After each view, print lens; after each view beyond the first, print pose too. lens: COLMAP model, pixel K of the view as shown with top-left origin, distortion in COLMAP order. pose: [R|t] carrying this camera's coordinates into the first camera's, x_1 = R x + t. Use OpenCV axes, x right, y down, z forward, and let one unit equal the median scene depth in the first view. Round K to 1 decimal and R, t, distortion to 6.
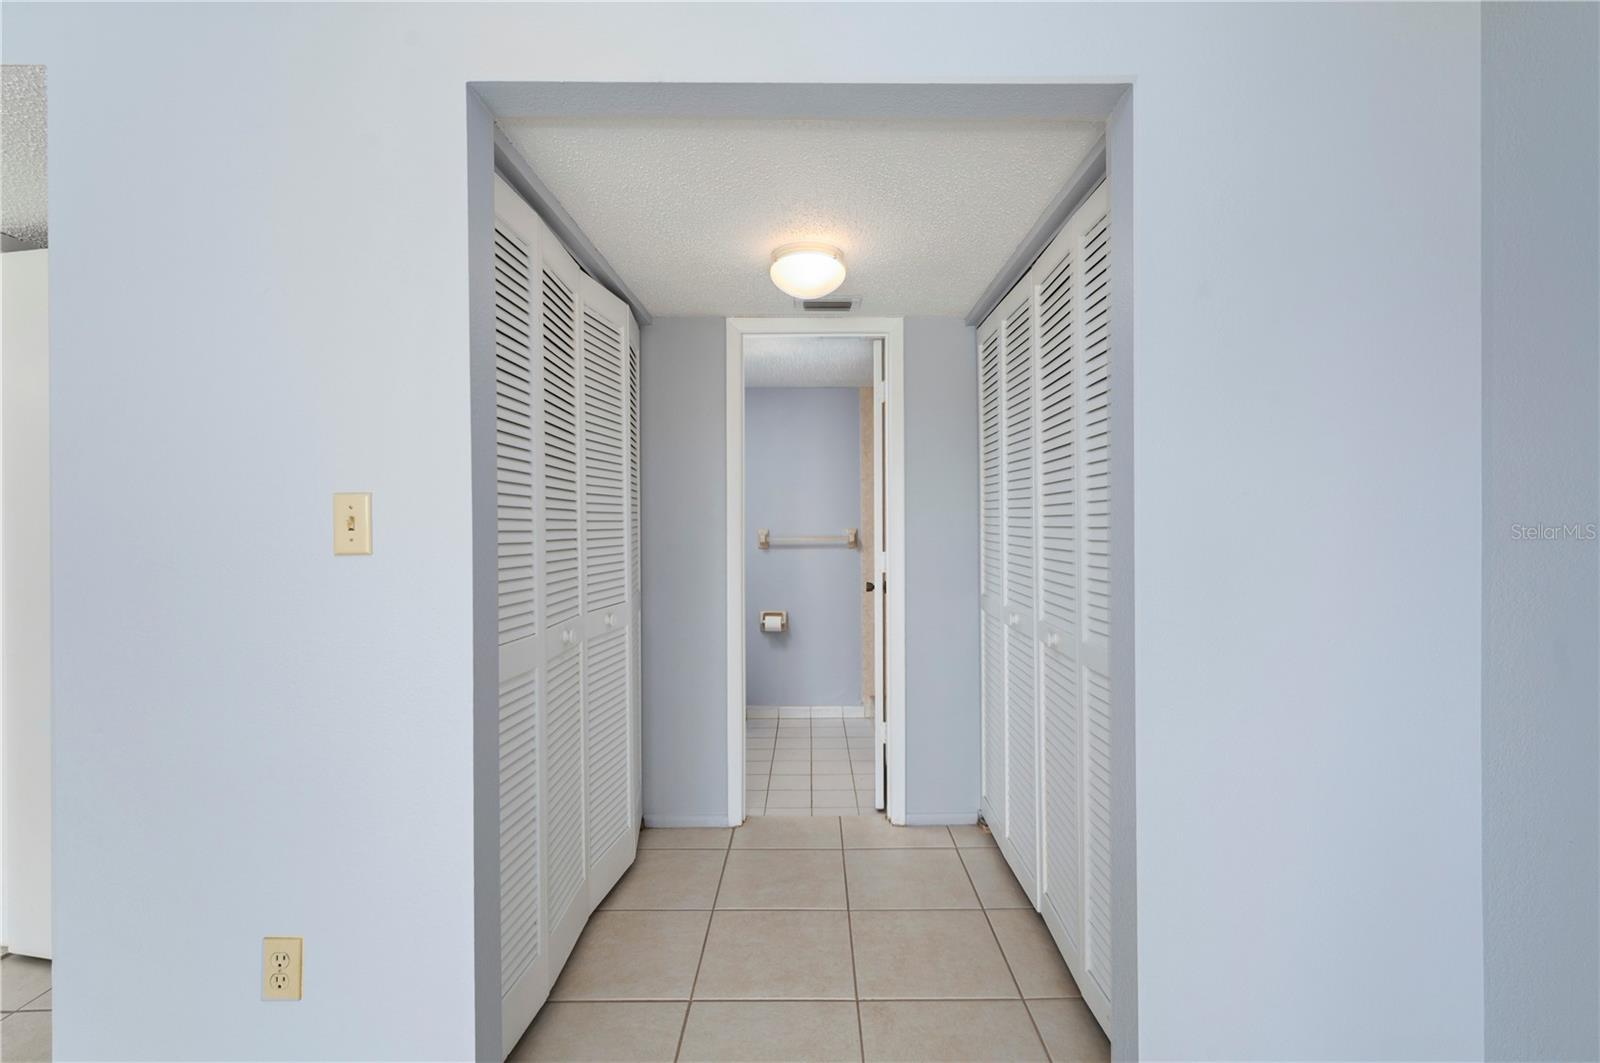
lens RADIAL K [[726.0, 0, 800.0], [0, 726.0, 531.5], [0, 0, 1]] dist [-0.000981, -0.000057]
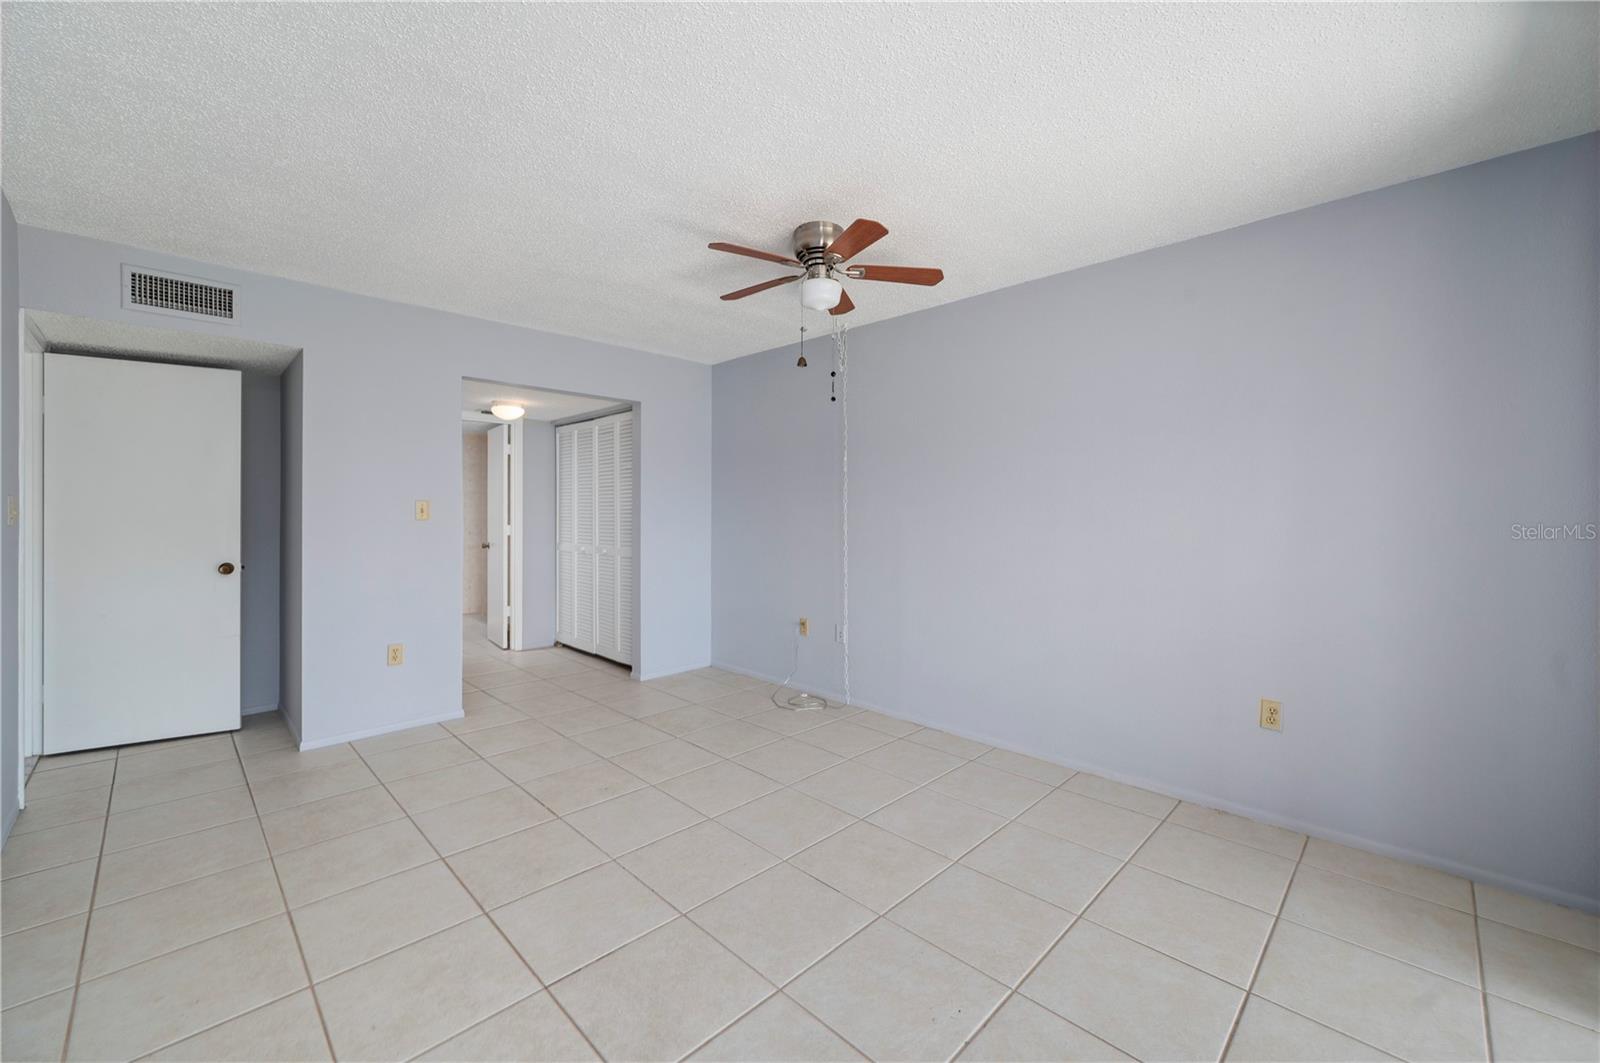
lens RADIAL K [[633.9, 0, 800.1], [0, 633.9, 523.4], [0, 0, 1]] dist [0.000470, -0.000023]
pose [[0.707067, -0.004254, 0.707134, -0.735659], [-0.001168, 0.999974, 0.007183, 0.011162], [-0.707146, -0.005905, 0.707043, -1.123989]]
